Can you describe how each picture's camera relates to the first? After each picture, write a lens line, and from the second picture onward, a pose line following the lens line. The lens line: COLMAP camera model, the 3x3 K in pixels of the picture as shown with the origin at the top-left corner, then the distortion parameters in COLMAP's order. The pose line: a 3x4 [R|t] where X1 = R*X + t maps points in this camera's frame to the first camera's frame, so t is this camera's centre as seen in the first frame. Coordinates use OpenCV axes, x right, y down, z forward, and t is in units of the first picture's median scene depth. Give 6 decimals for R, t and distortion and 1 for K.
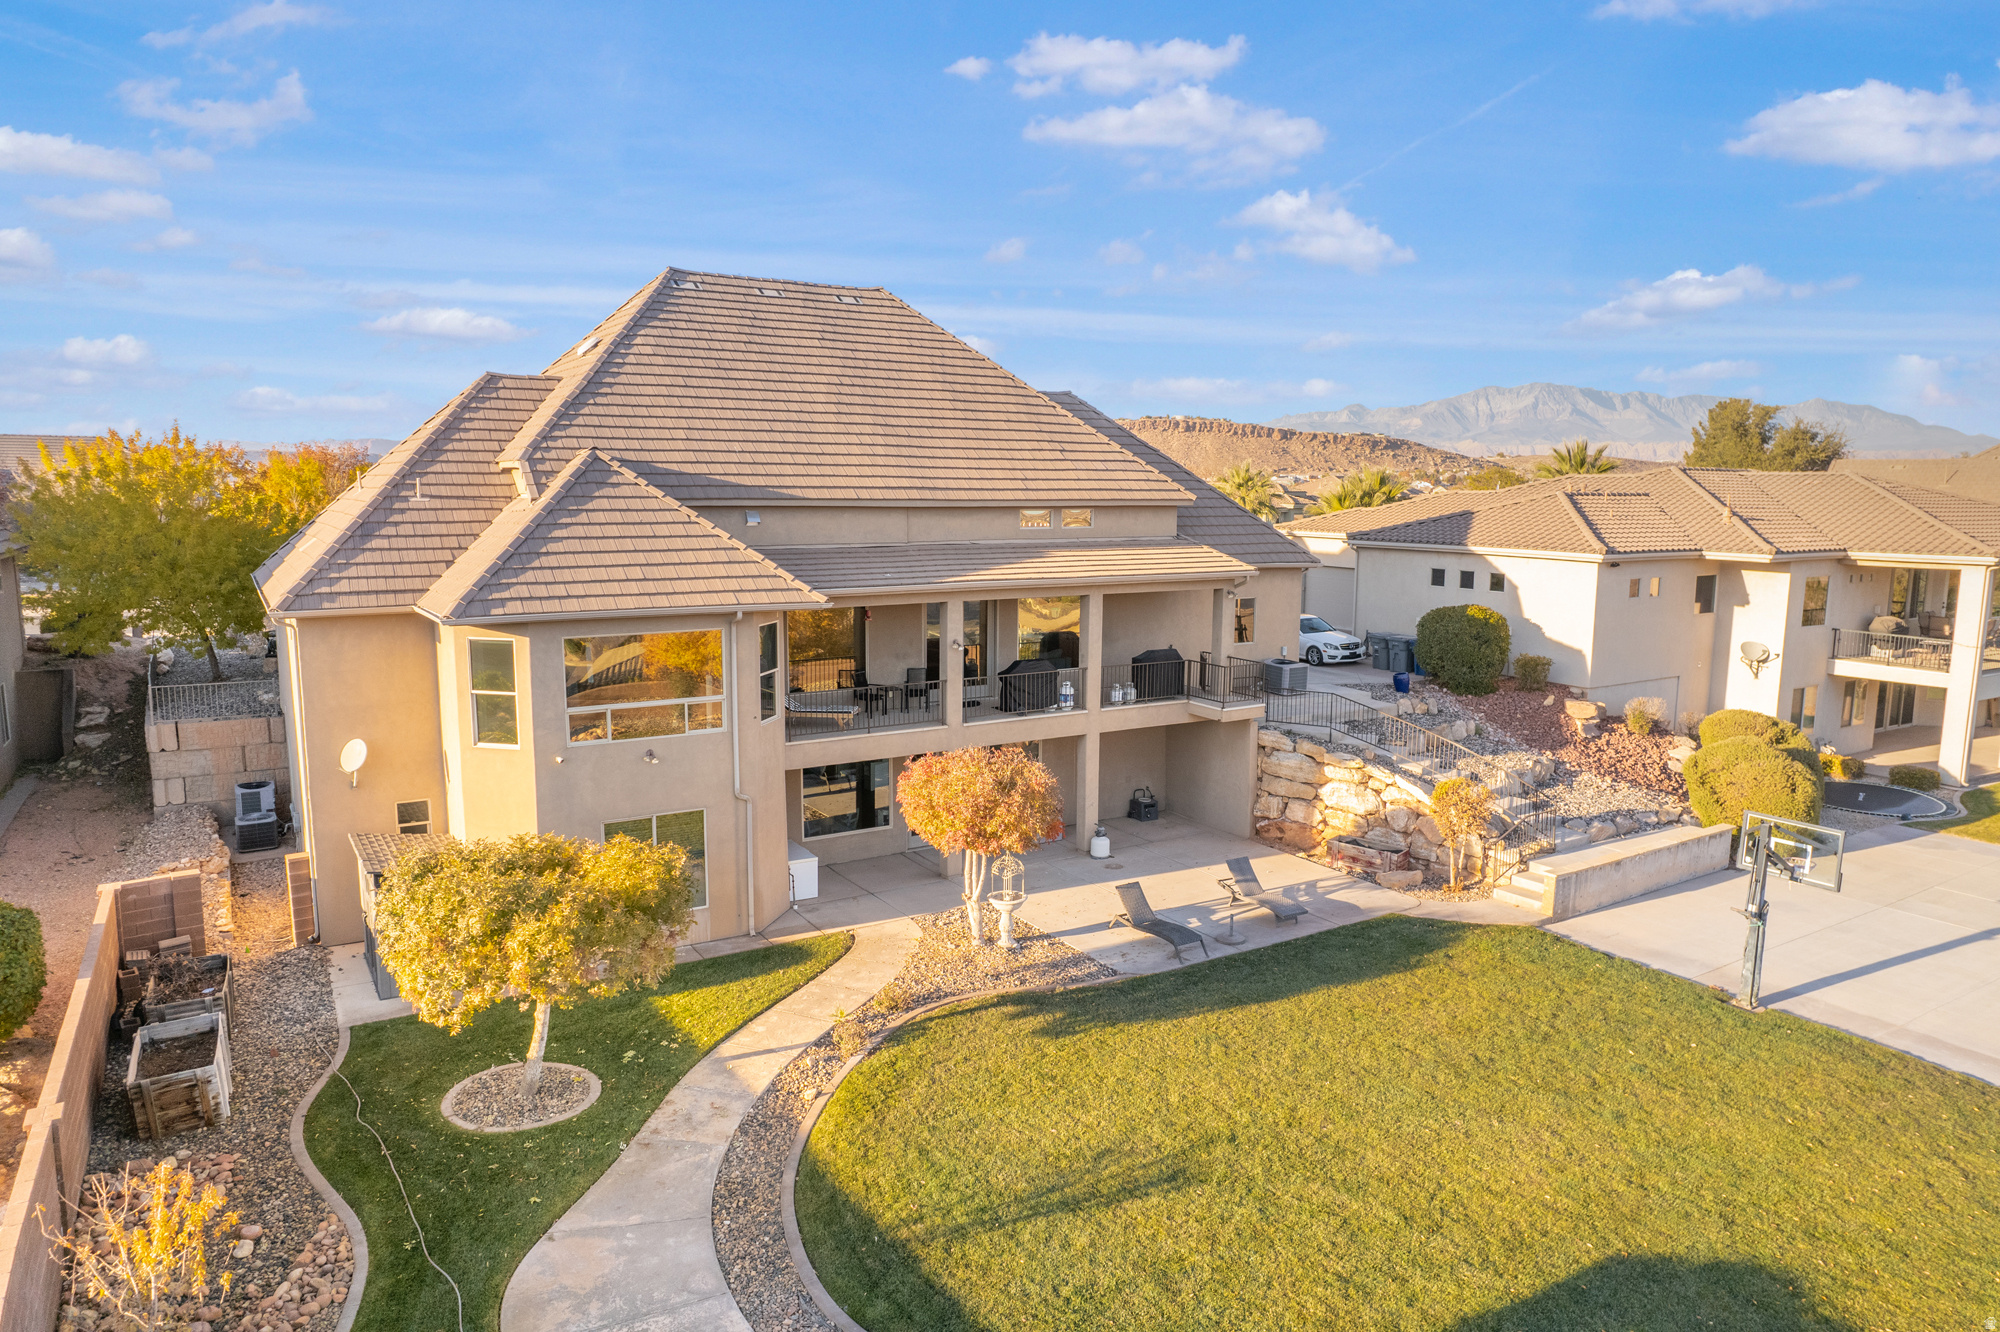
lens RADIAL K [[1276.2, 0, 1004.5], [0, 1276.2, 671.0], [0, 0, 1]] dist [-0.074543, 0.067052]
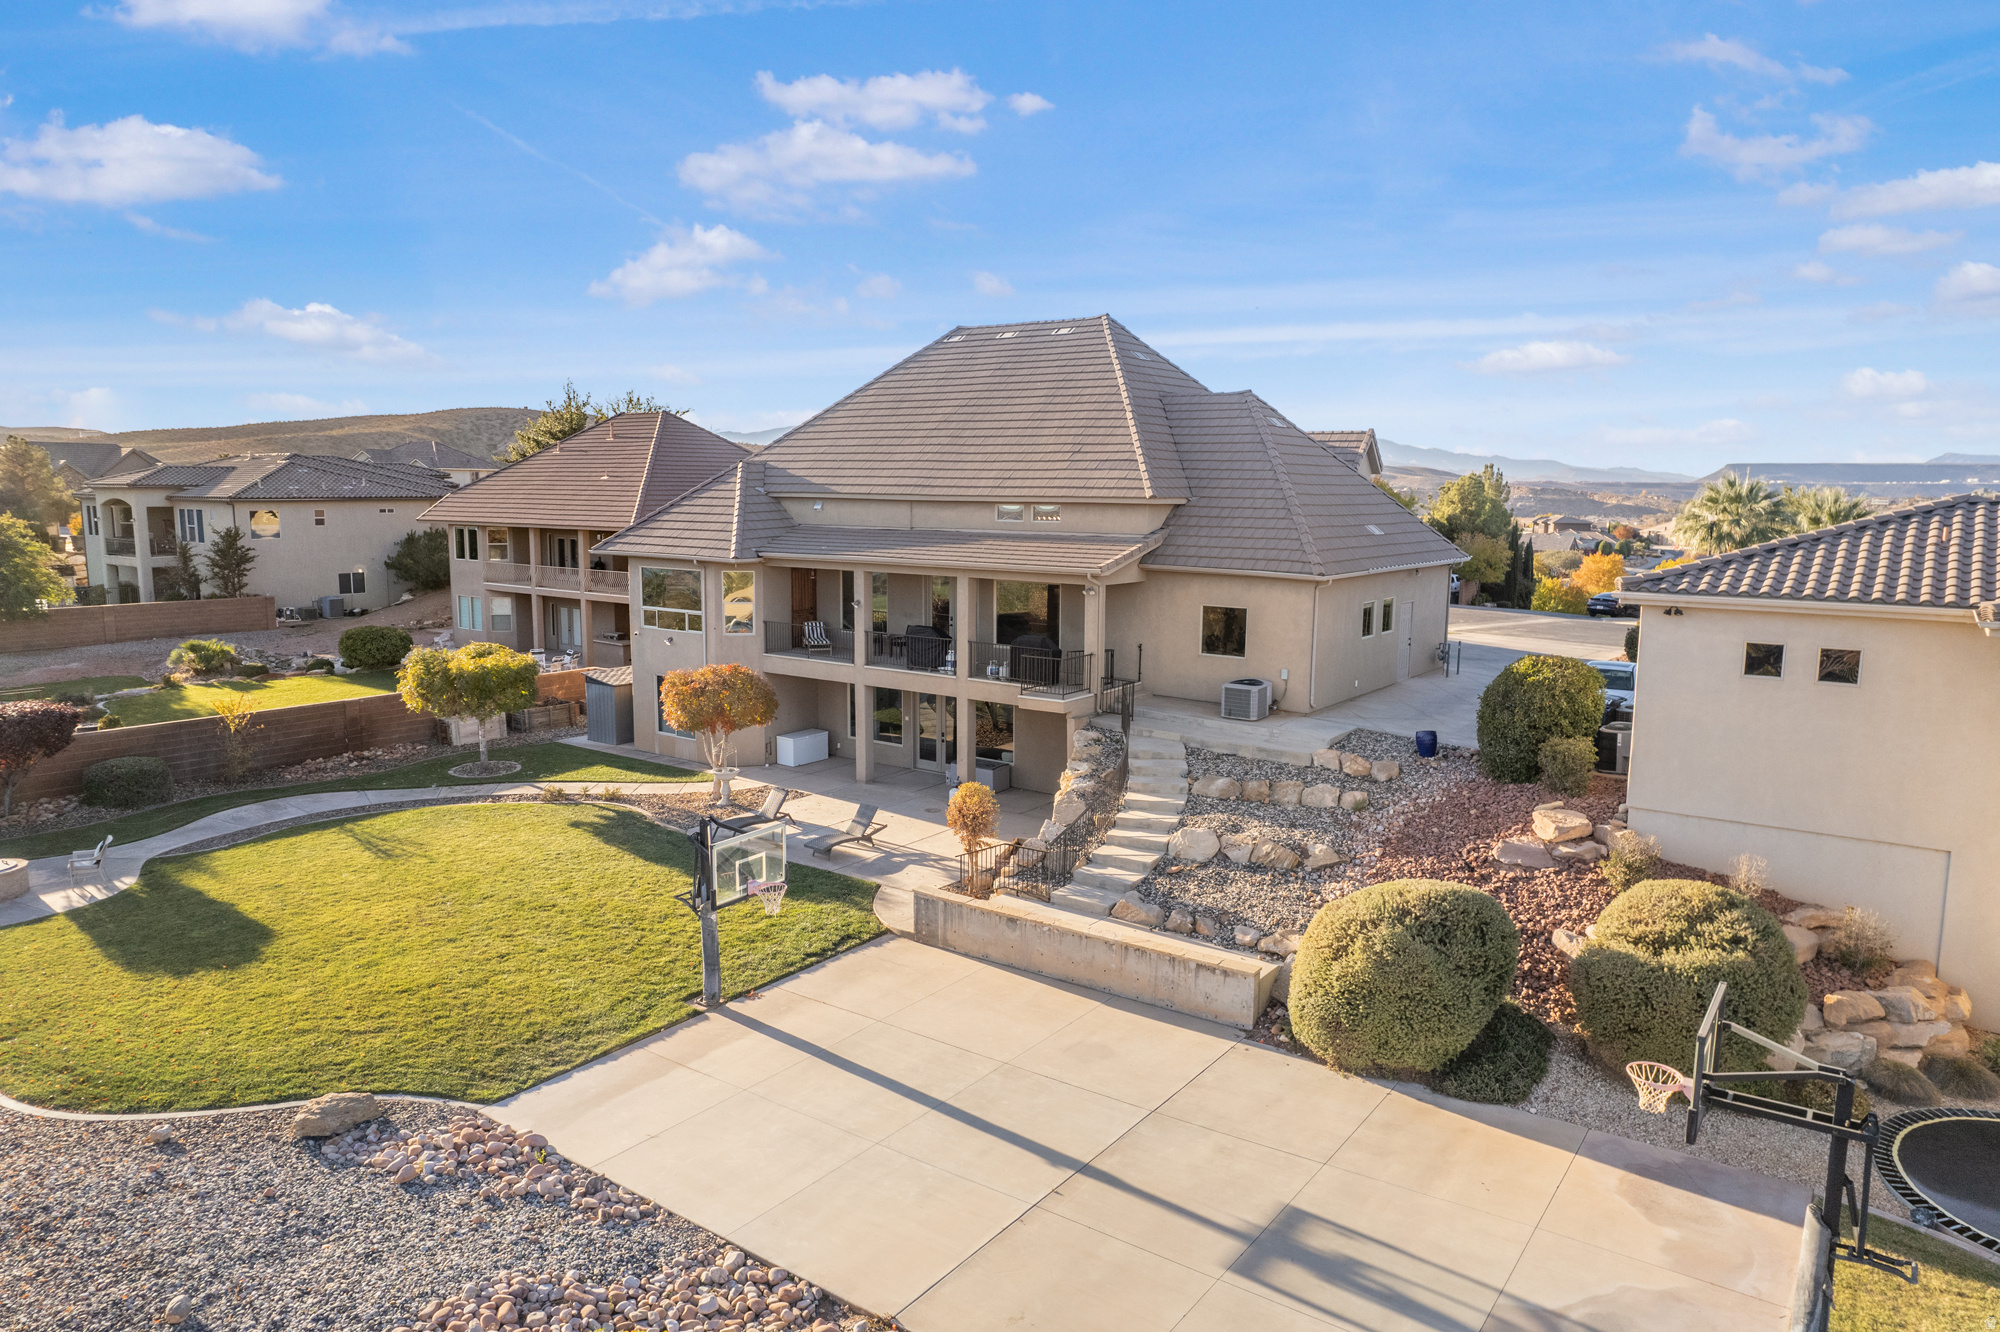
lens RADIAL K [[1280.9, 0, 1004.1], [0, 1280.9, 672.1], [0, 0, 1]] dist [-0.085267, 0.078042]
pose [[0.368039, 0.129804, -0.920705, 1.254811], [-0.140921, 0.986556, 0.082757, -0.082418], [0.919069, 0.099288, 0.381383, 0.650291]]
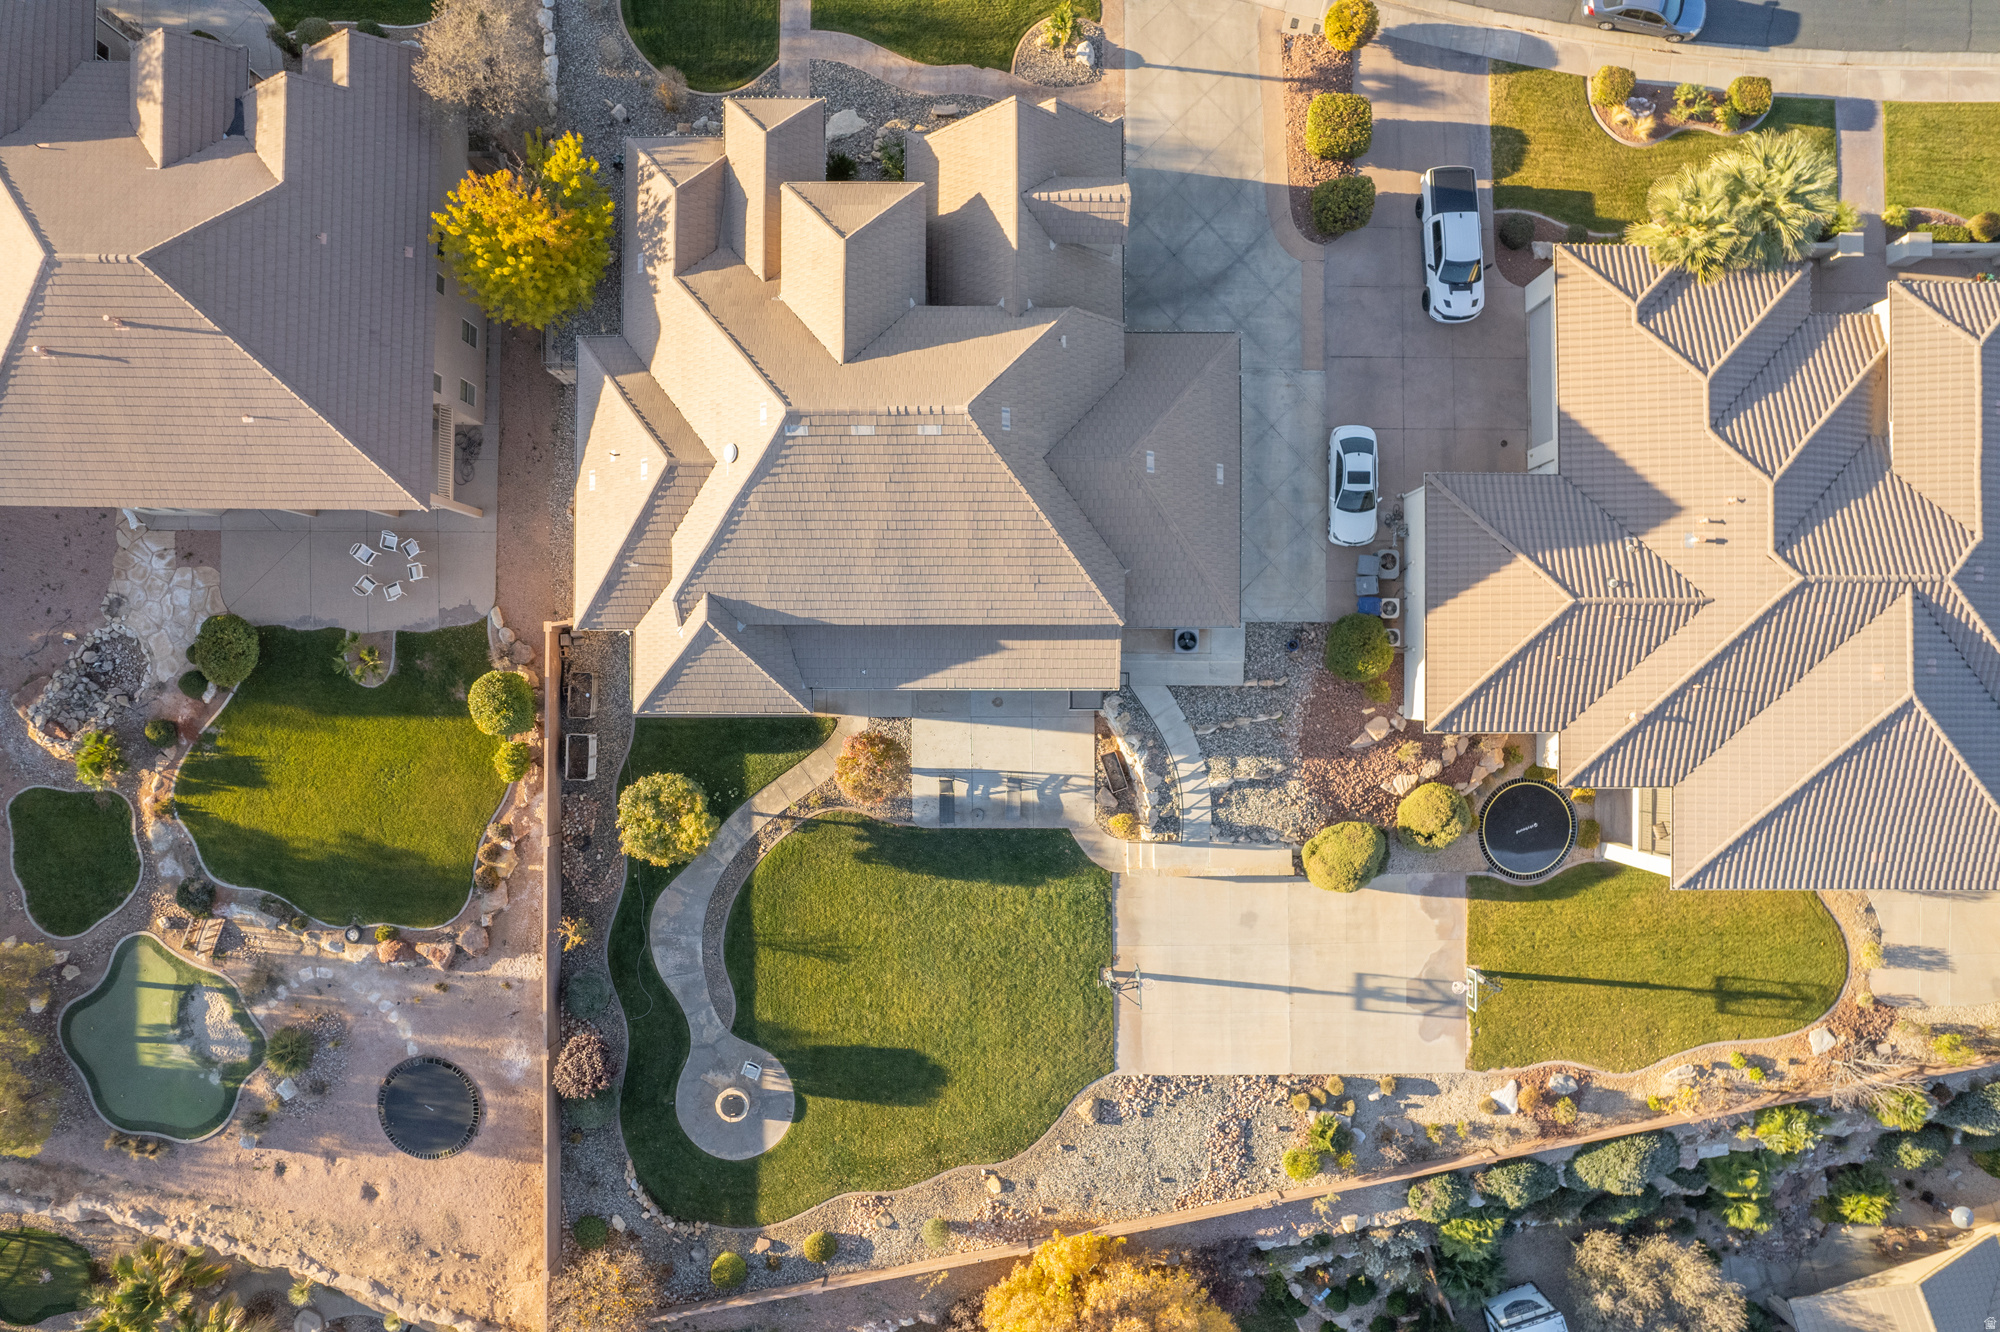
lens RADIAL K [[1279.7, 0, 1004.2], [0, 1279.7, 669.4], [0, 0, 1]] dist [-0.077068, 0.068728]
pose [[0.846754, 0.531795, -0.014211, 0.102390], [-0.071316, 0.139943, 0.987588, -1.878424], [0.527183, -0.835231, 0.156423, 0.804761]]
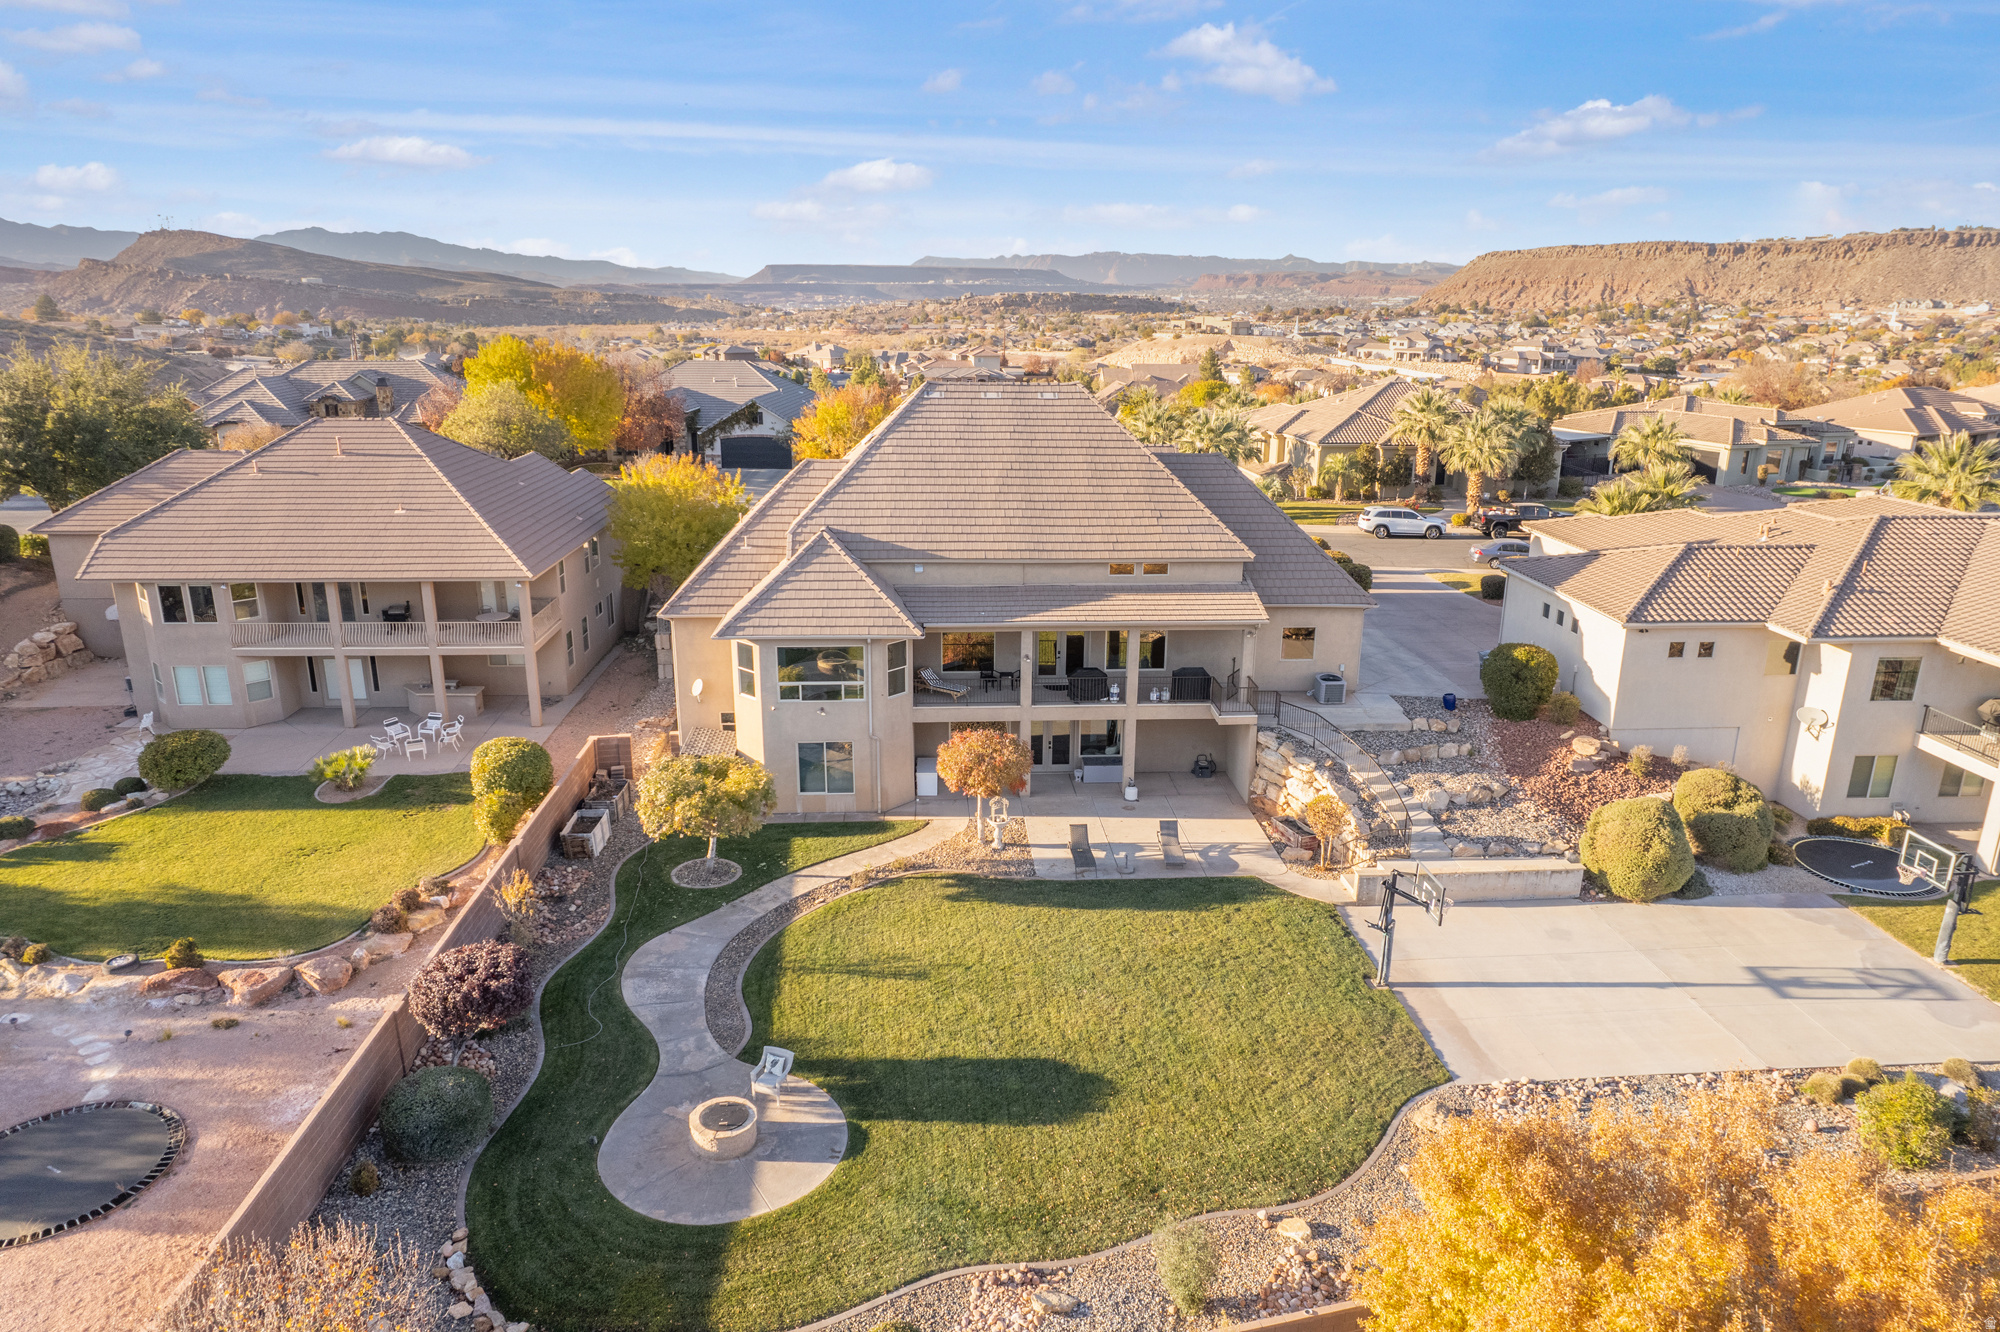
lens RADIAL K [[1276.2, 0, 1004.5], [0, 1276.2, 671.0], [0, 0, 1]] dist [-0.074543, 0.067052]
pose [[0.879691, 0.135235, -0.455911, 0.678699], [-0.071081, 0.985335, 0.155124, -0.253970], [0.470203, -0.104054, 0.876403, -0.426240]]
